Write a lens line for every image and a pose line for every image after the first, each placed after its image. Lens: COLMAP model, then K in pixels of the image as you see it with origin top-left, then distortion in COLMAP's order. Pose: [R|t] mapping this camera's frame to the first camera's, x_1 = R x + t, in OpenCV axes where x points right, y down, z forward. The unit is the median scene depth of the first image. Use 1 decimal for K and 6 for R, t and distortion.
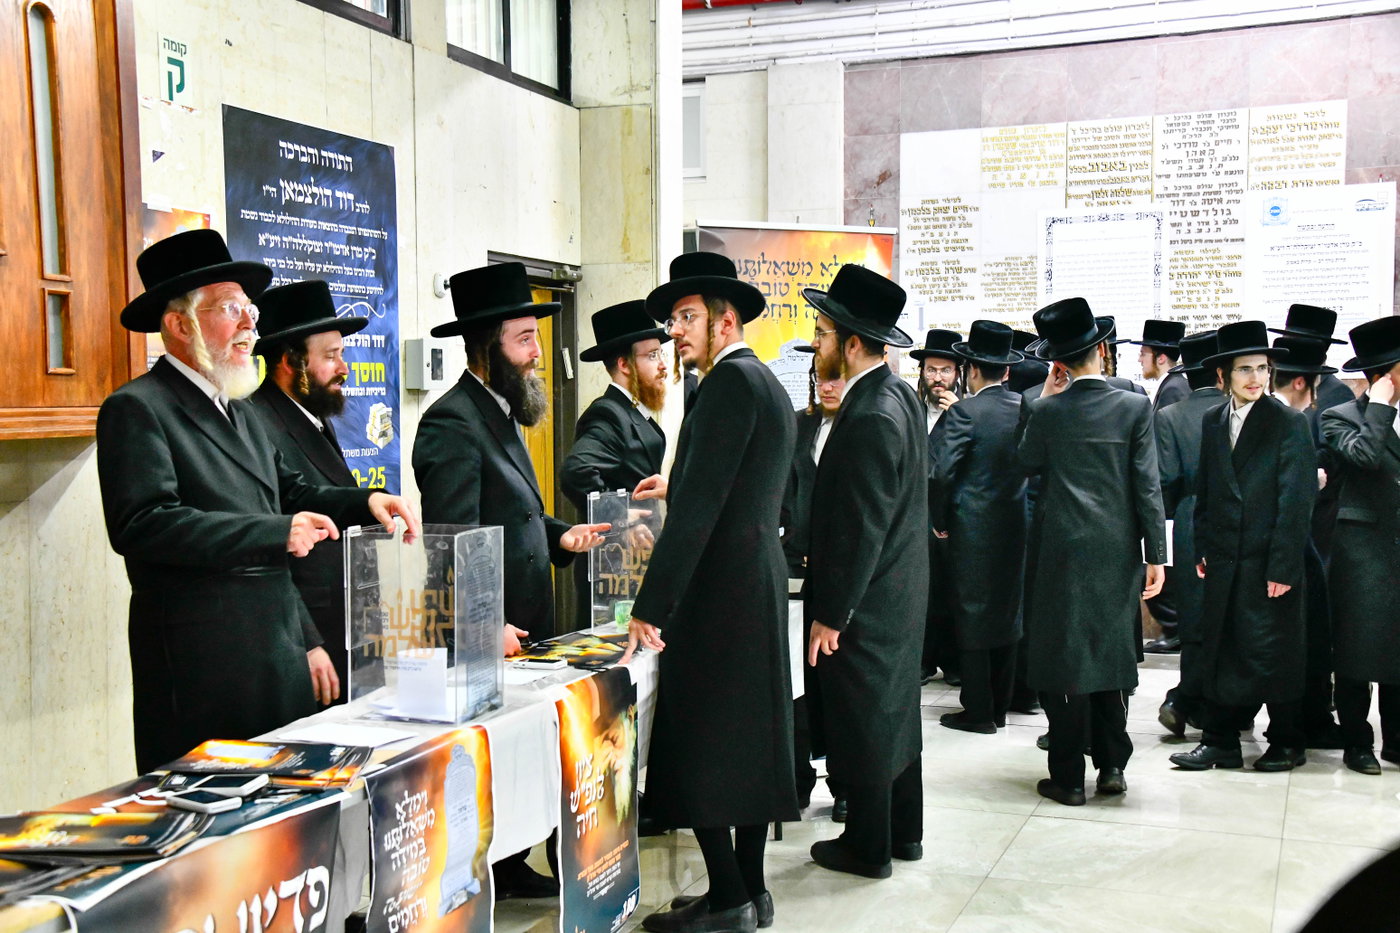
lens RADIAL K [[1632.3, 0, 700.0], [0, 1632.3, 466.5], [0, 0, 1]] dist [0.101737, 0.057831]
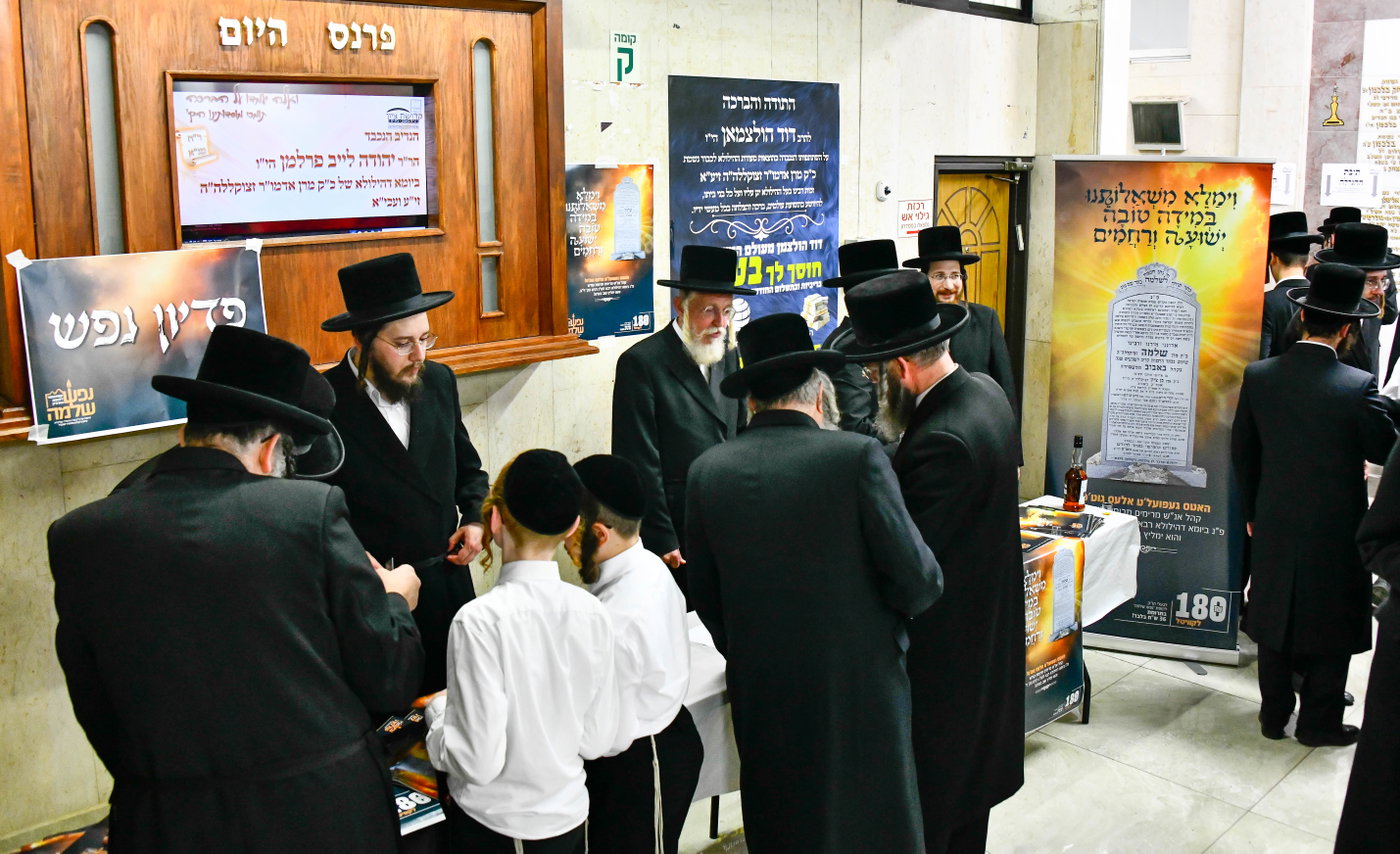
lens RADIAL K [[1152.3, 0, 699.1], [0, 1152.3, 351.1], [0, 0, 1]] dist [-0.137970, 0.015215]
pose [[0.885505, 0.084079, -0.456959, 0.131350], [-0.026048, 0.990927, 0.131852, -0.111750], [0.463899, -0.104853, 0.879661, 0.196279]]
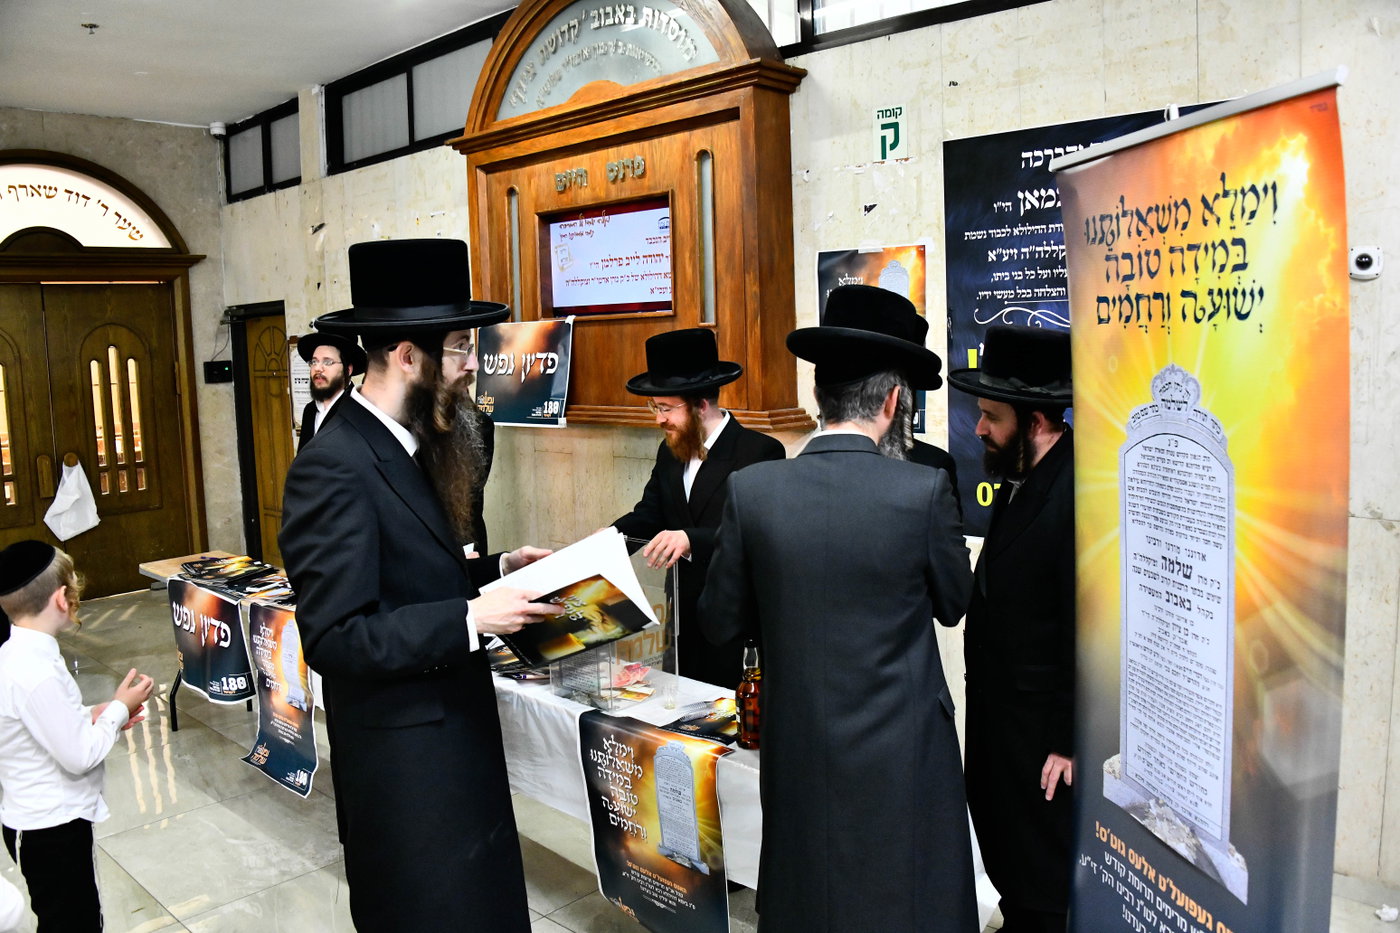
lens RADIAL K [[1099.4, 0, 700.0], [0, 1099.4, 466.5], [0, 0, 1]] dist [-0.120607, 0.007313]
pose [[-0.375321, 0.124901, -0.918441, 0.410894], [-0.012894, 0.990080, 0.139913, -0.091365], [0.926805, 0.064355, -0.369987, 1.000900]]
